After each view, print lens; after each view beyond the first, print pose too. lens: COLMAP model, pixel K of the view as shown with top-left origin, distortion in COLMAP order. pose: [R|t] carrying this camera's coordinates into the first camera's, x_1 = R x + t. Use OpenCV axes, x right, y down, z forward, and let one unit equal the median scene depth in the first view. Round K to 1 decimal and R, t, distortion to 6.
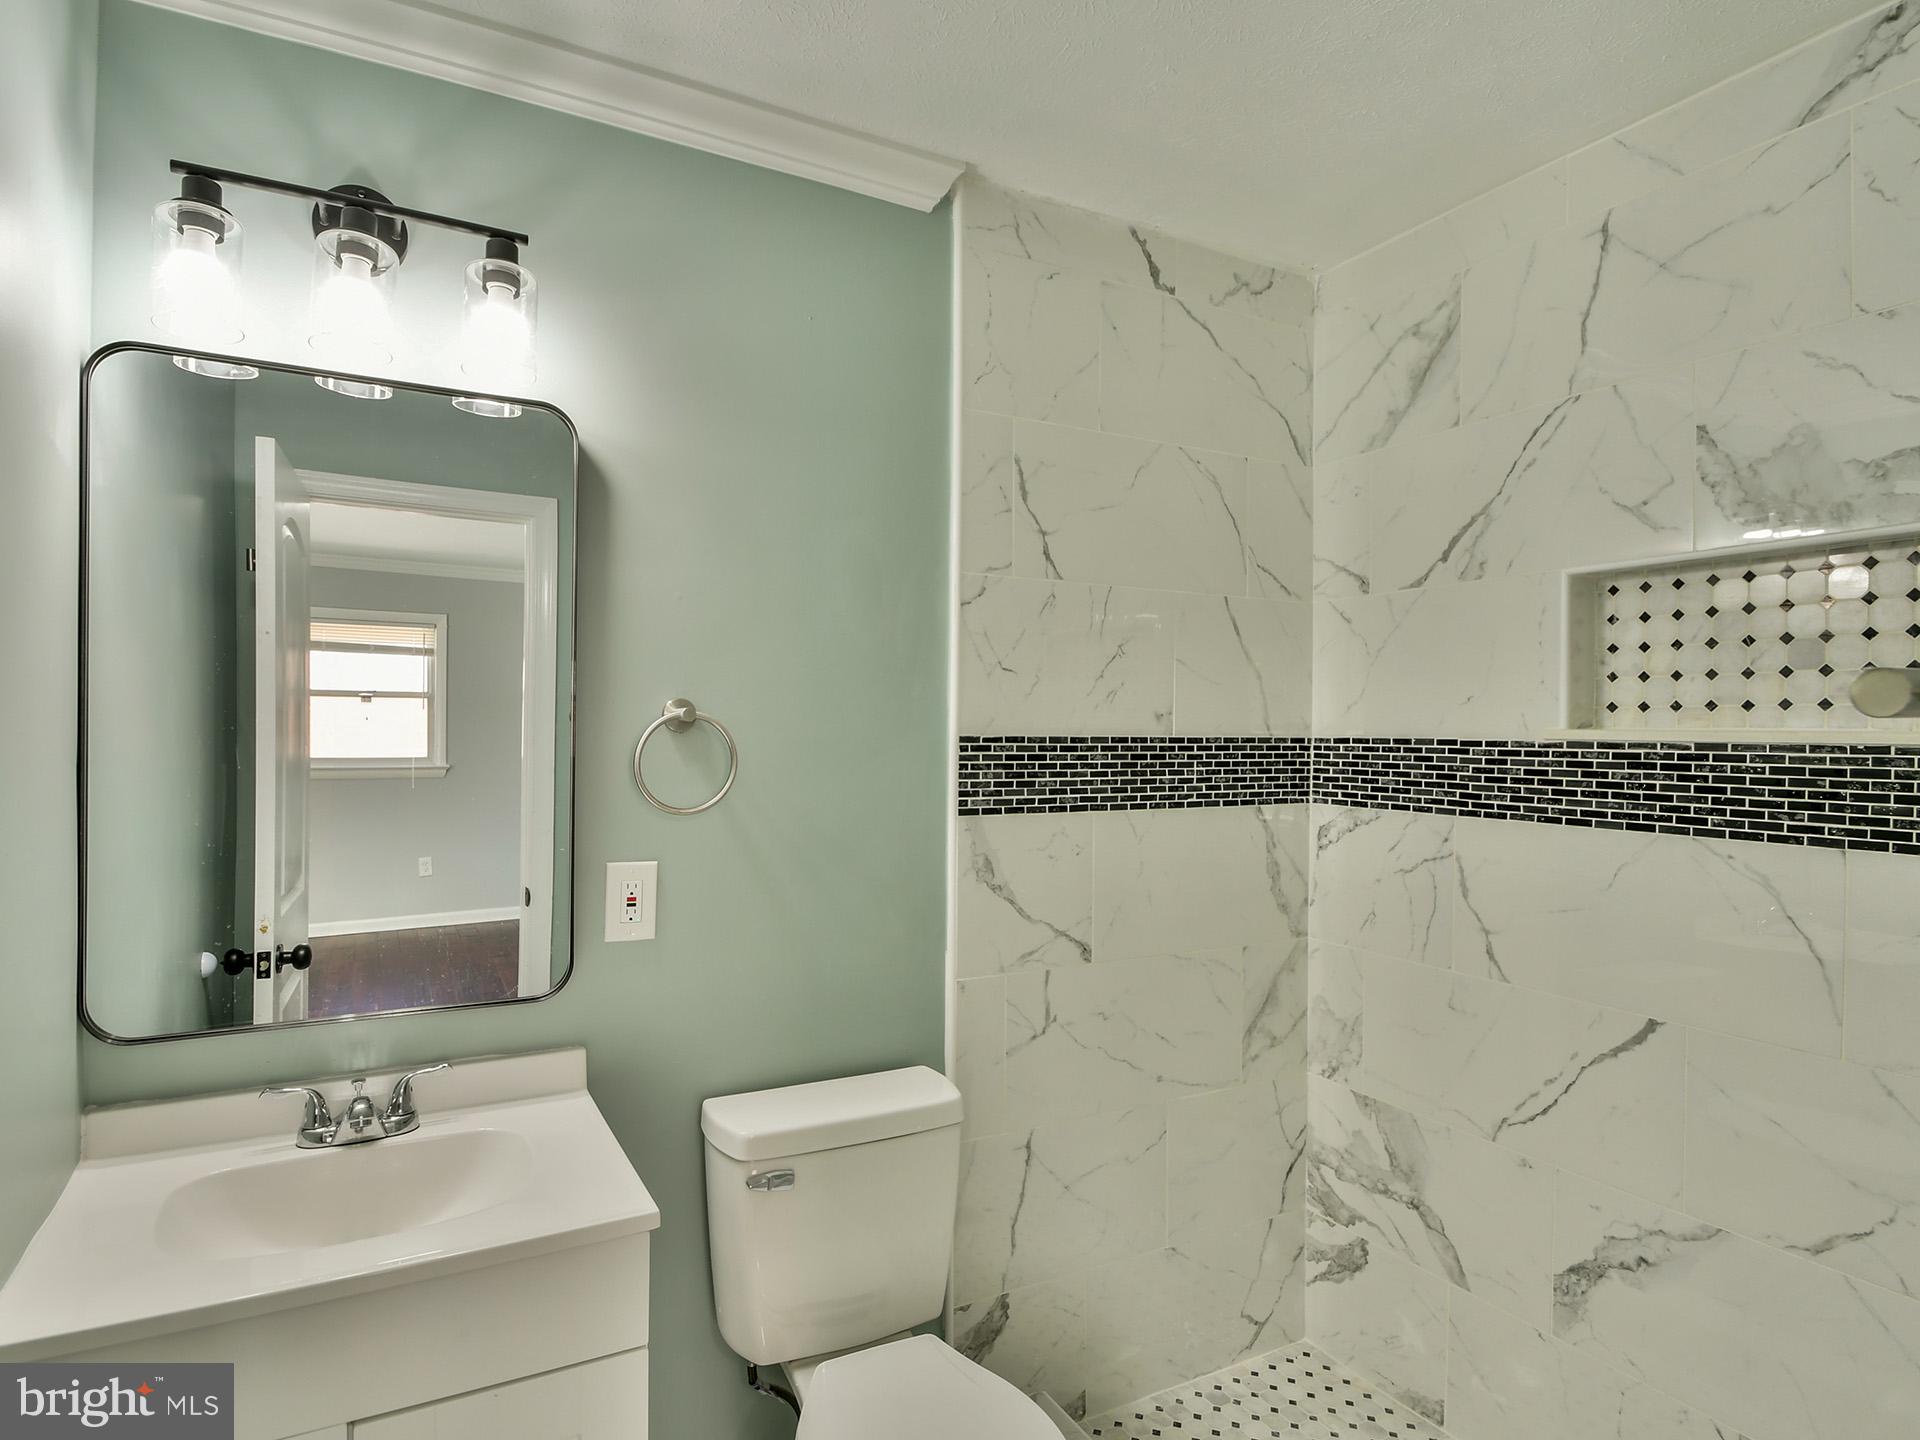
lens RADIAL K [[1081.3, 0, 963.2], [0, 1081.3, 751.5], [0, 0, 1]] dist [-0.000128, -0.000009]
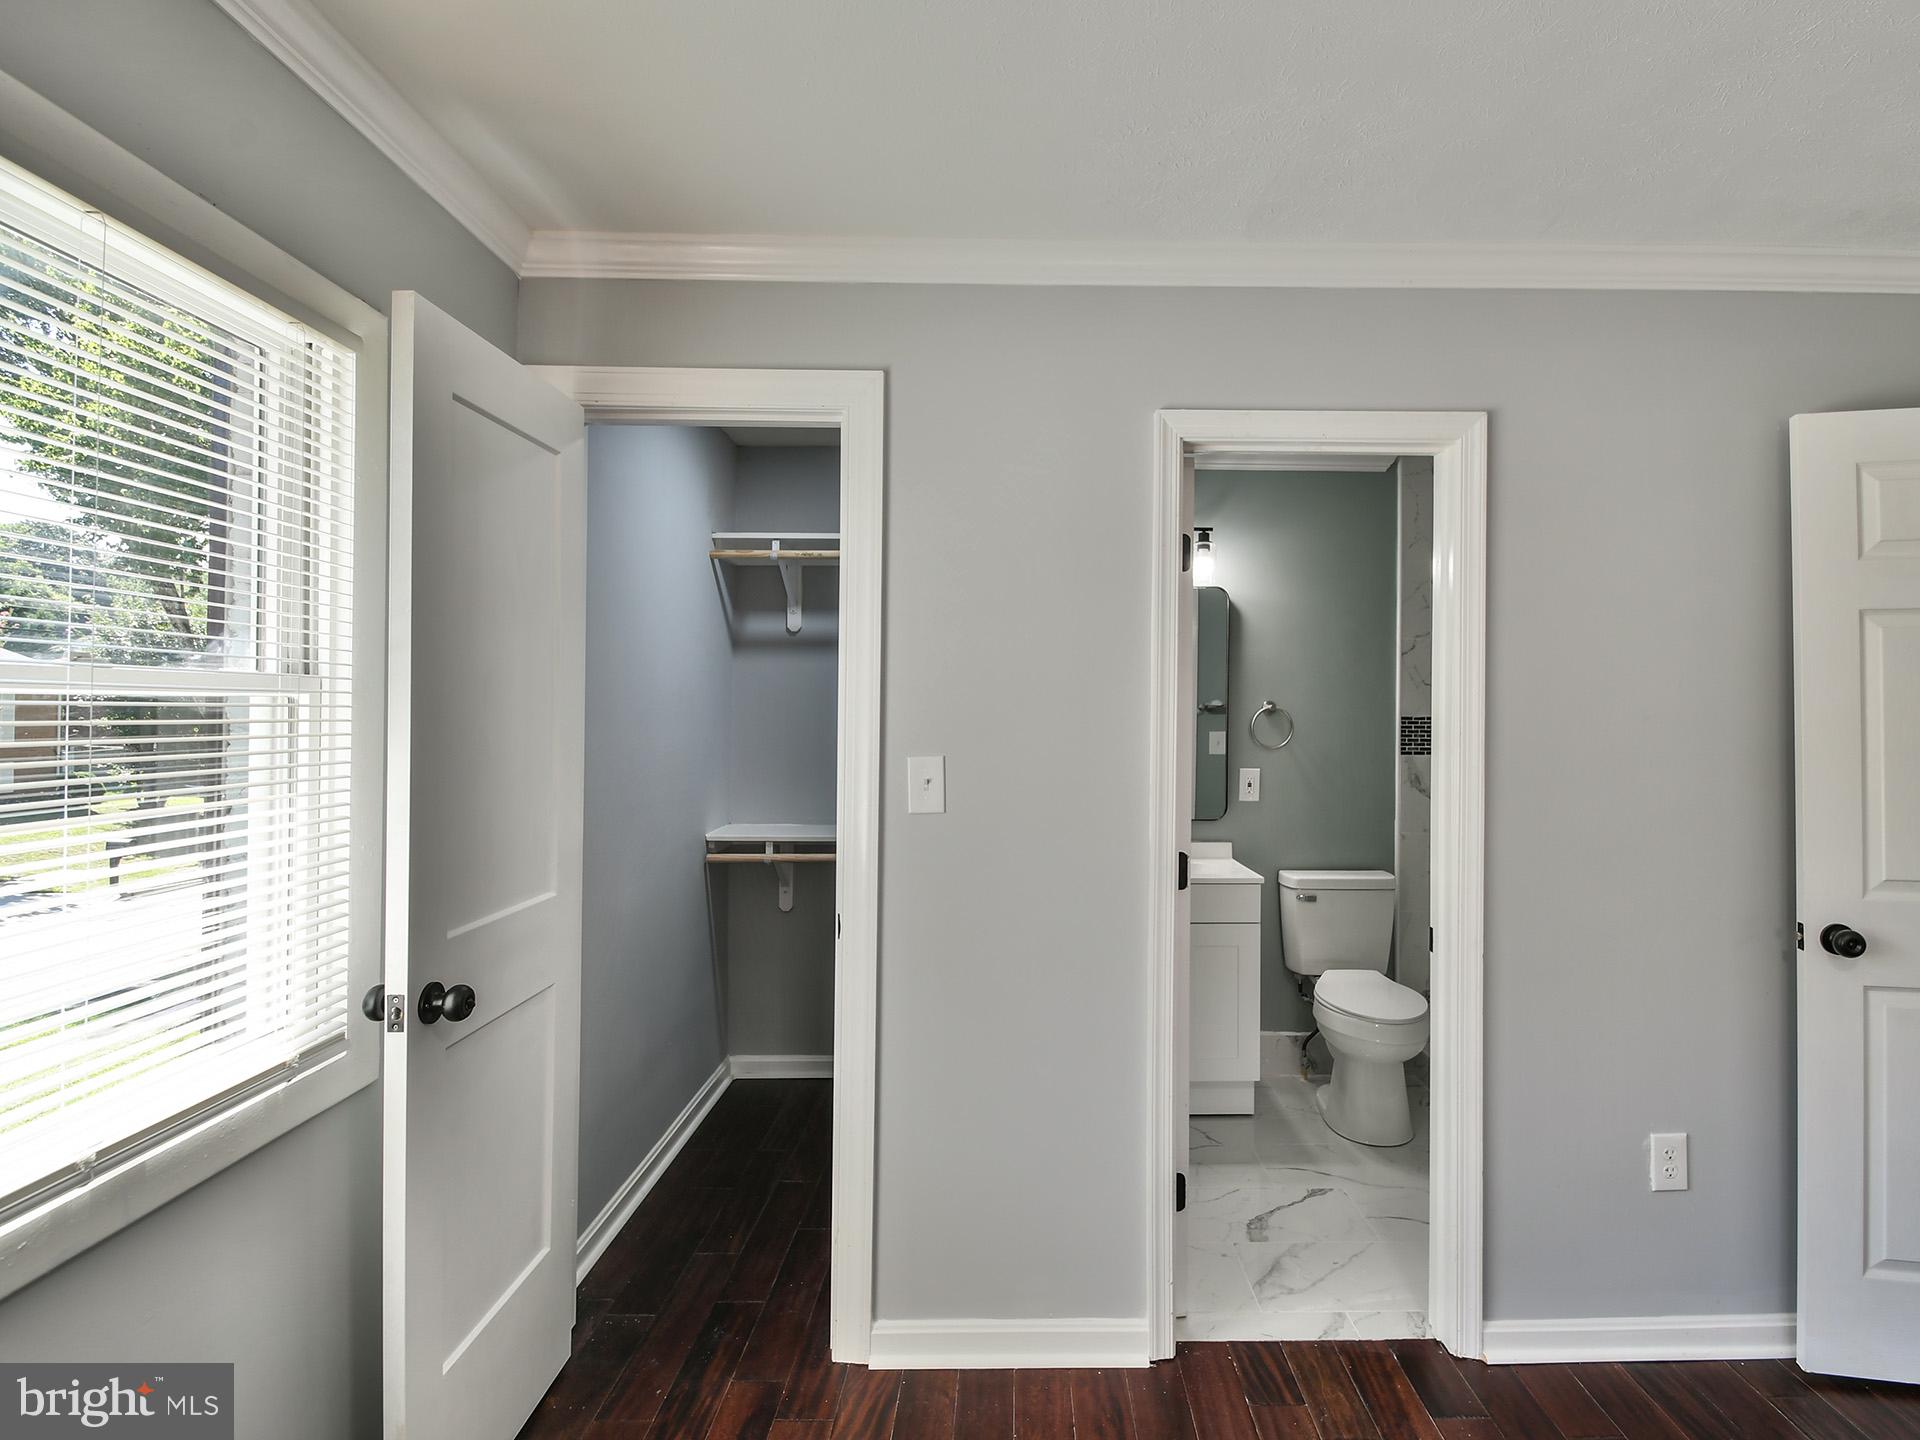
lens RADIAL K [[1175.9, 0, 960.0], [0, 1175.9, 720.0], [0, 0, 1]] dist [0.002287, 0.000708]
pose [[0.884751, -0.000771, -0.466064, 0.353202], [-0.002126, 0.999982, -0.005688, 0.008614], [0.466059, 0.006023, 0.884733, -1.656297]]
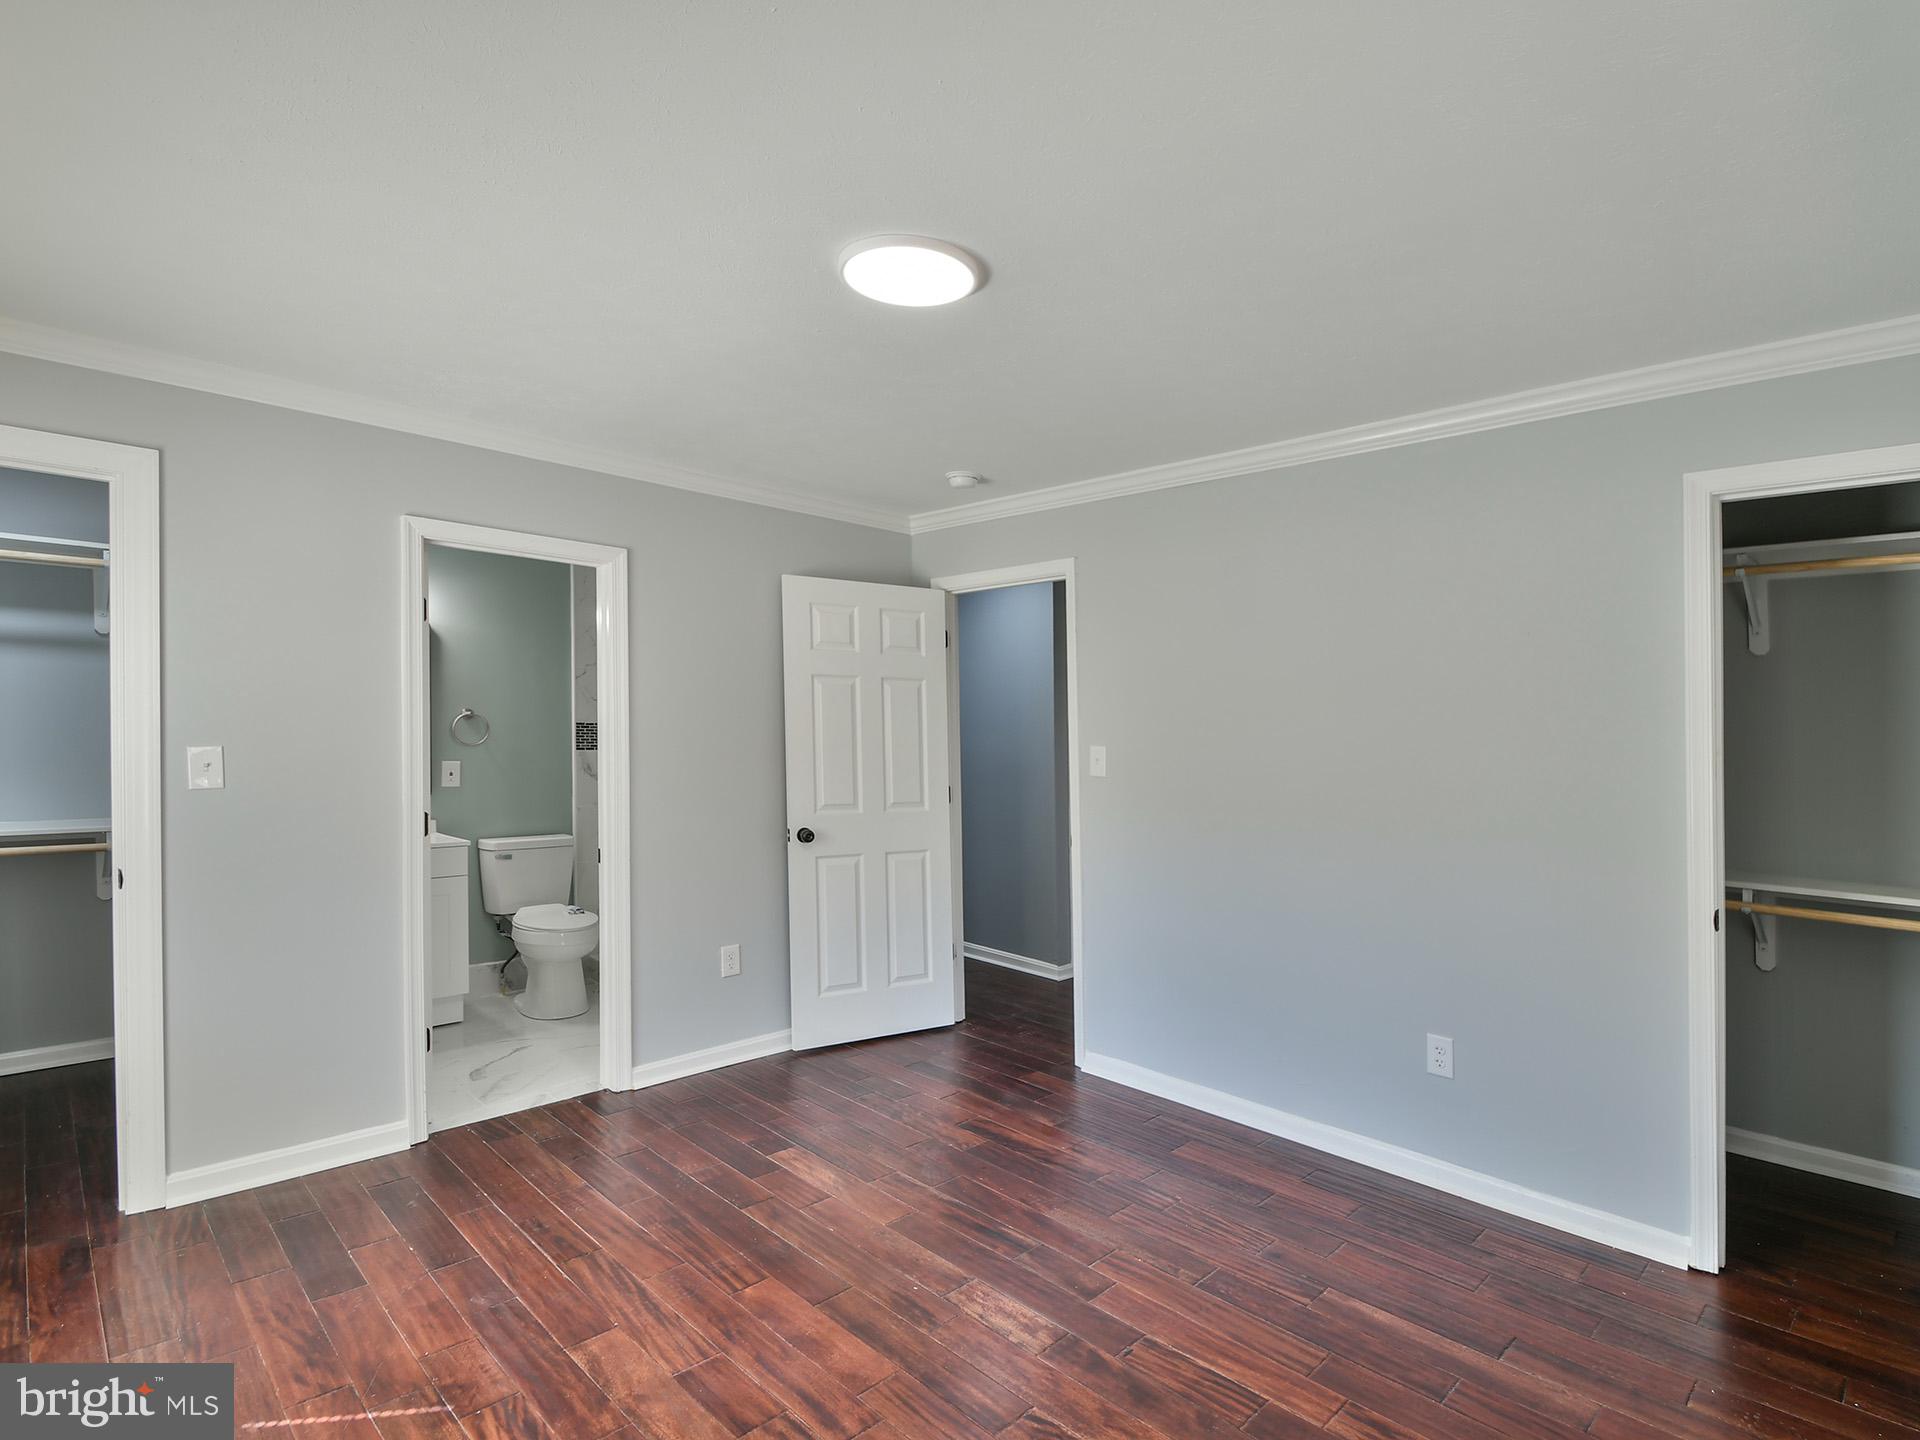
lens RADIAL K [[928.0, 0, 1052.4], [0, 928.0, 789.5], [0, 0, 1]] dist [0.001063, -0.000379]
pose [[0.939317, -0.007050, 0.342978, 0.403267], [-0.012212, 0.998468, 0.053967, 0.017598], [-0.342833, -0.054881, 0.937792, -2.108766]]
